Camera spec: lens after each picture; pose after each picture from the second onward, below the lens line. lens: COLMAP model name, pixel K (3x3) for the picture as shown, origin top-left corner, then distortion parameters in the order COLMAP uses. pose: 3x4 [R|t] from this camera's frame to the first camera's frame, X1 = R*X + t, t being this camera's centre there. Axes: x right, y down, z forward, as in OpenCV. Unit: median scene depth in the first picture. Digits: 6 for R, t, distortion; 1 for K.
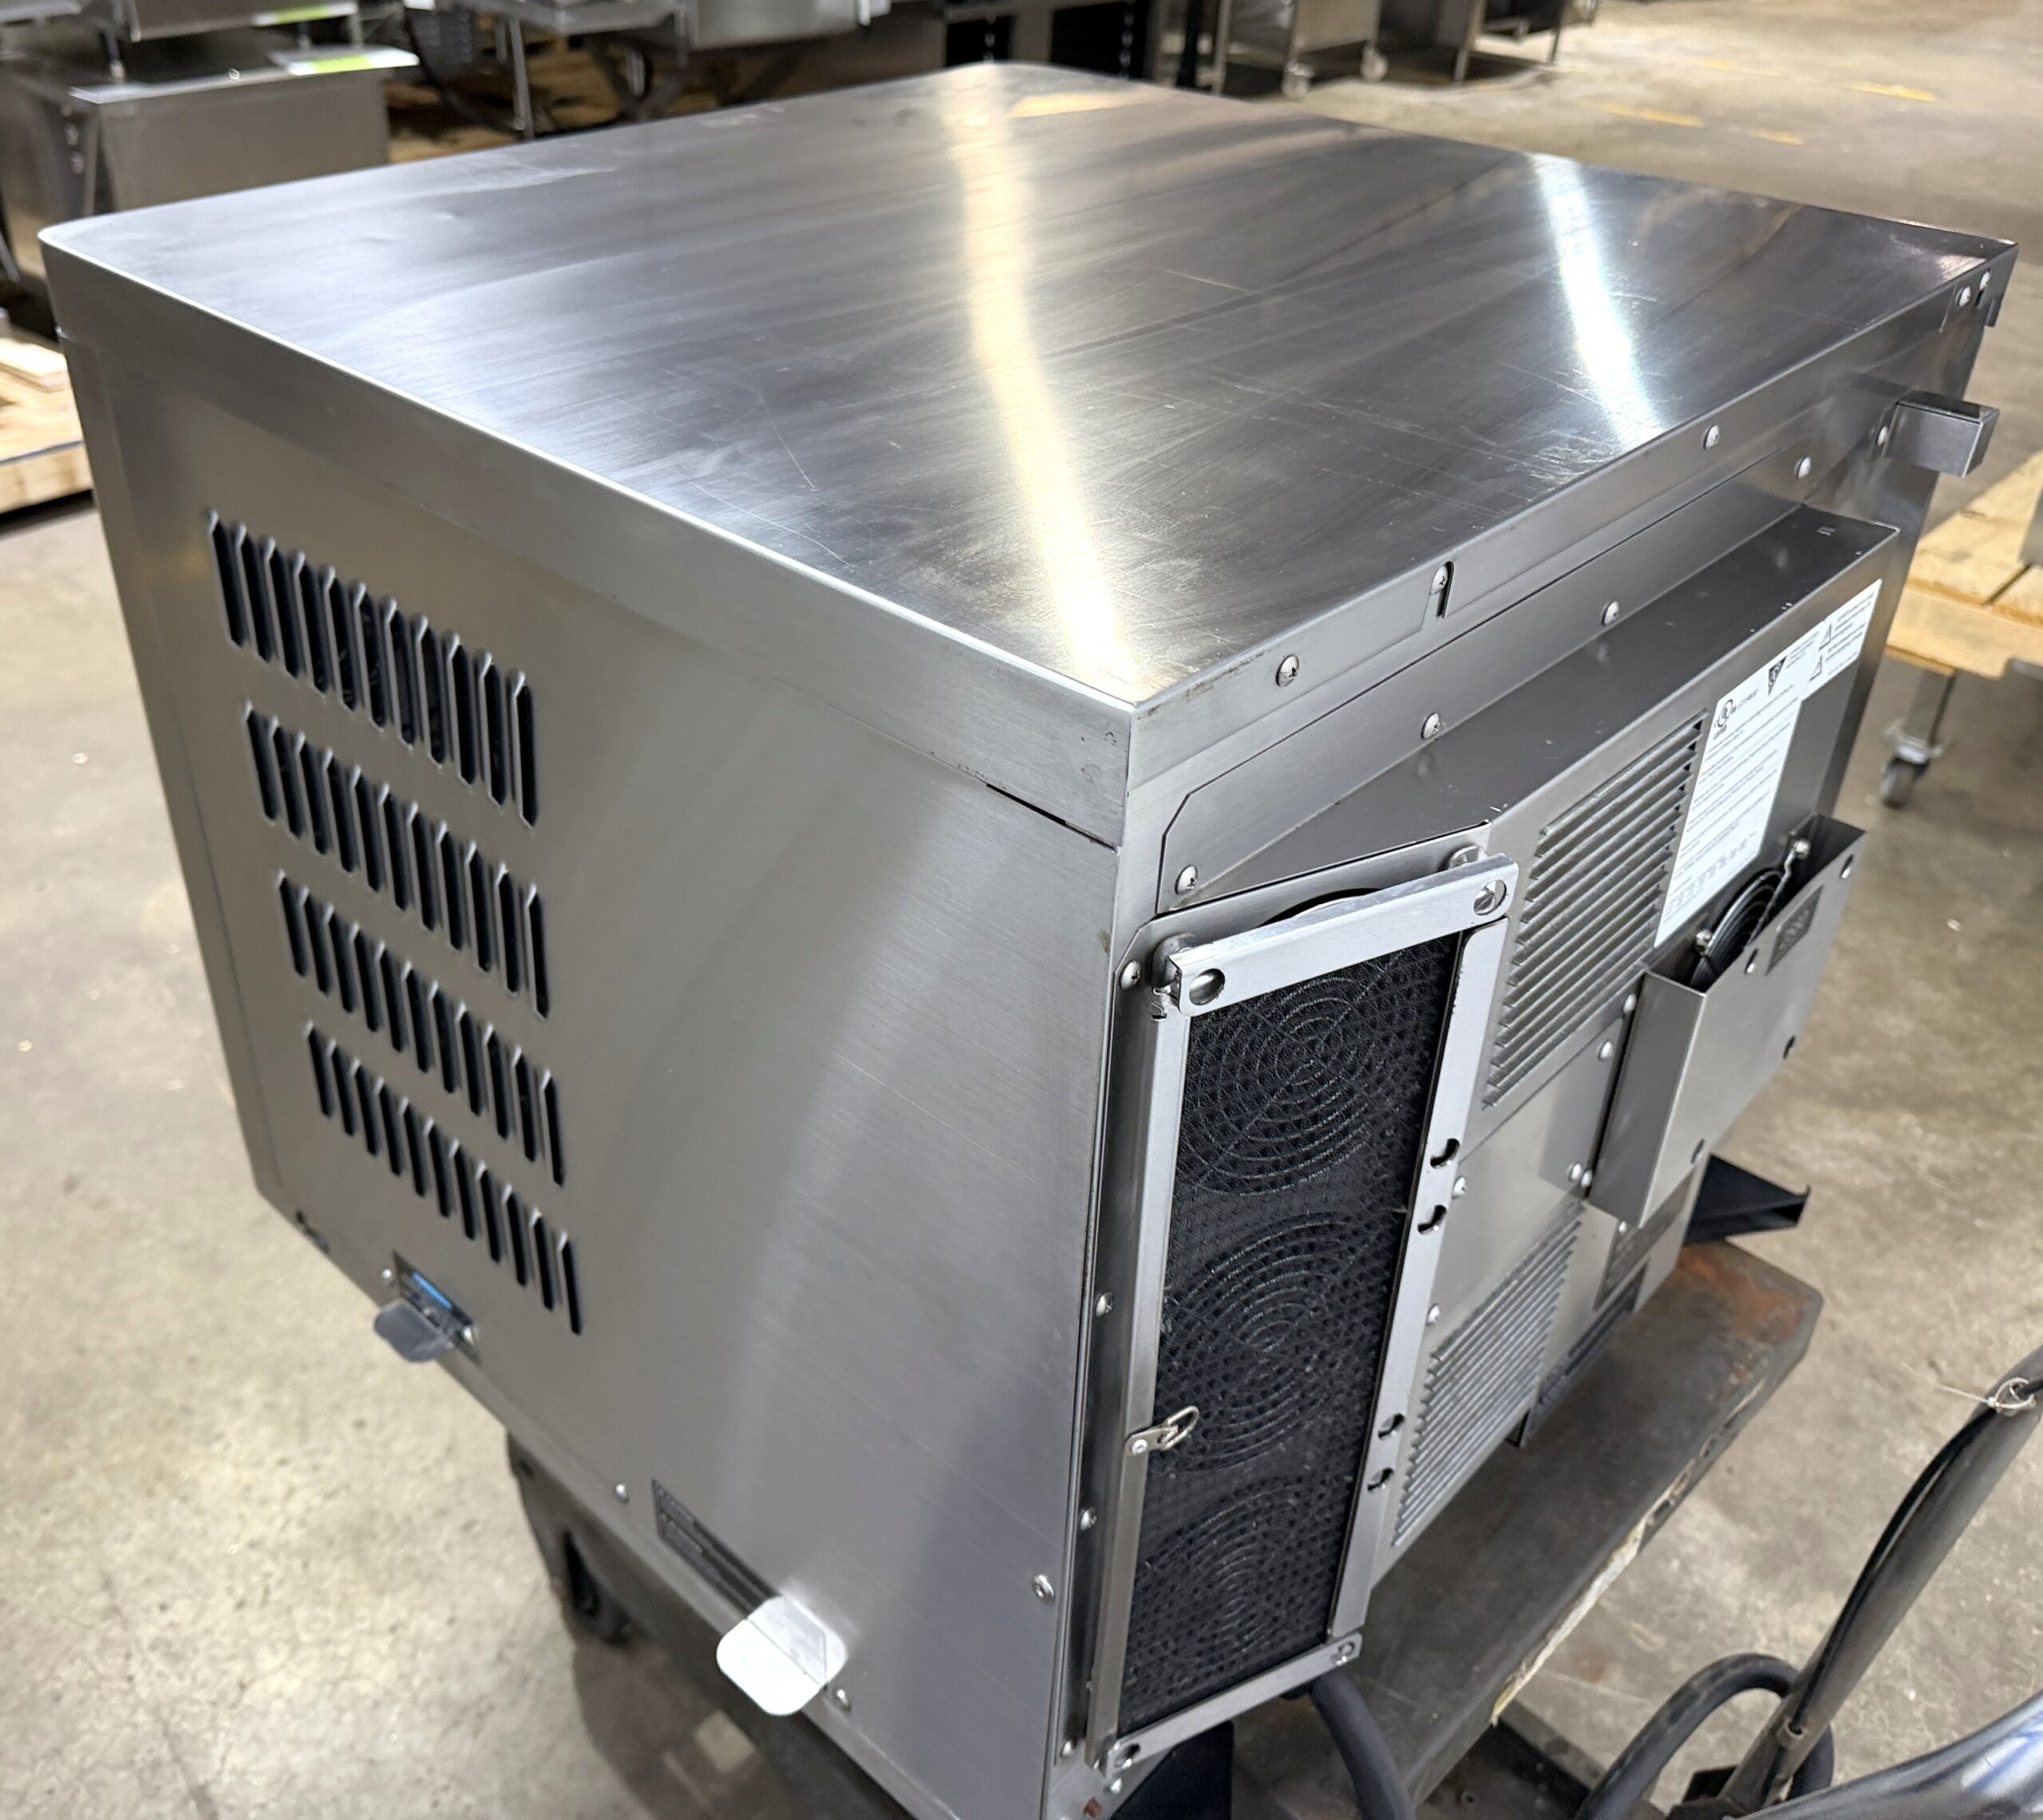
lens RADIAL K [[1926.8, 0, 1021.5], [0, 1926.8, 910.0], [0, 0, 1]] dist [-0.006425, 0.009918]
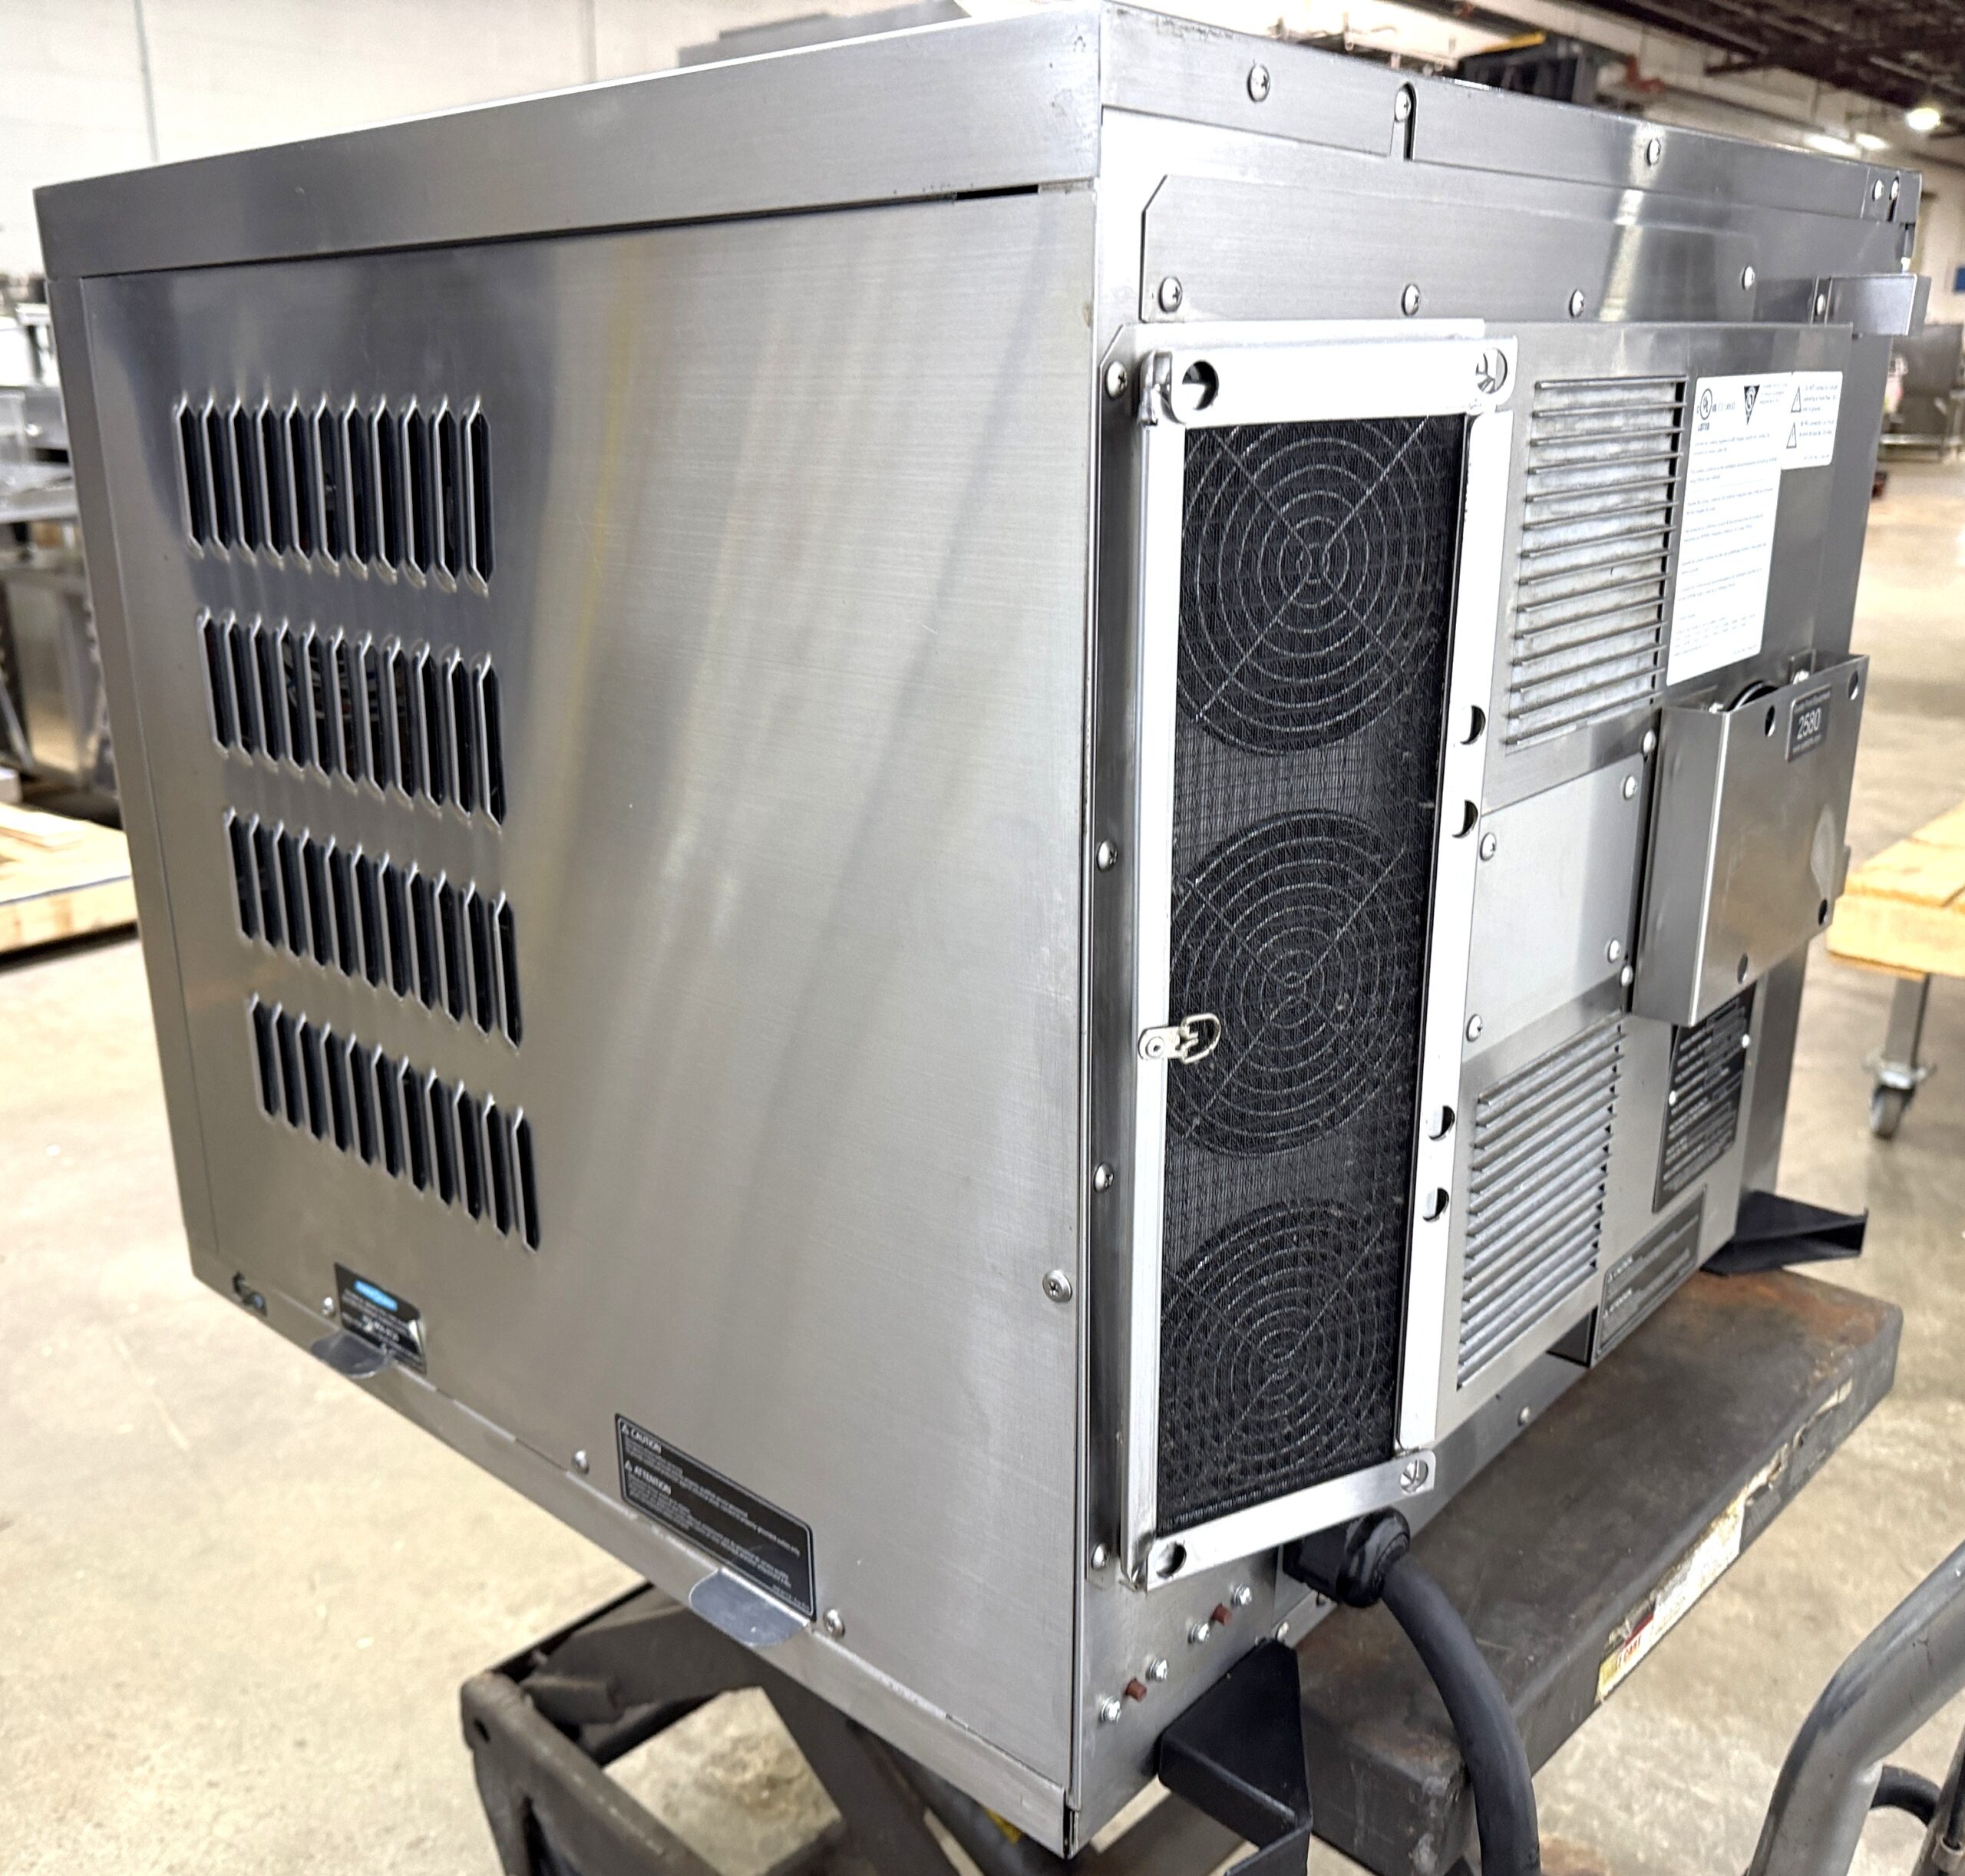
lens RADIAL K [[1903.1, 0, 982.5], [0, 1903.1, 938.0], [0, 0, 1]] dist [0.013465, -0.019193]
pose [[0.998912, -0.046589, -0.001896, -0.005954], [0.044640, 0.967293, -0.249704, 0.163246], [0.013467, 0.249348, 0.968320, 0.052173]]
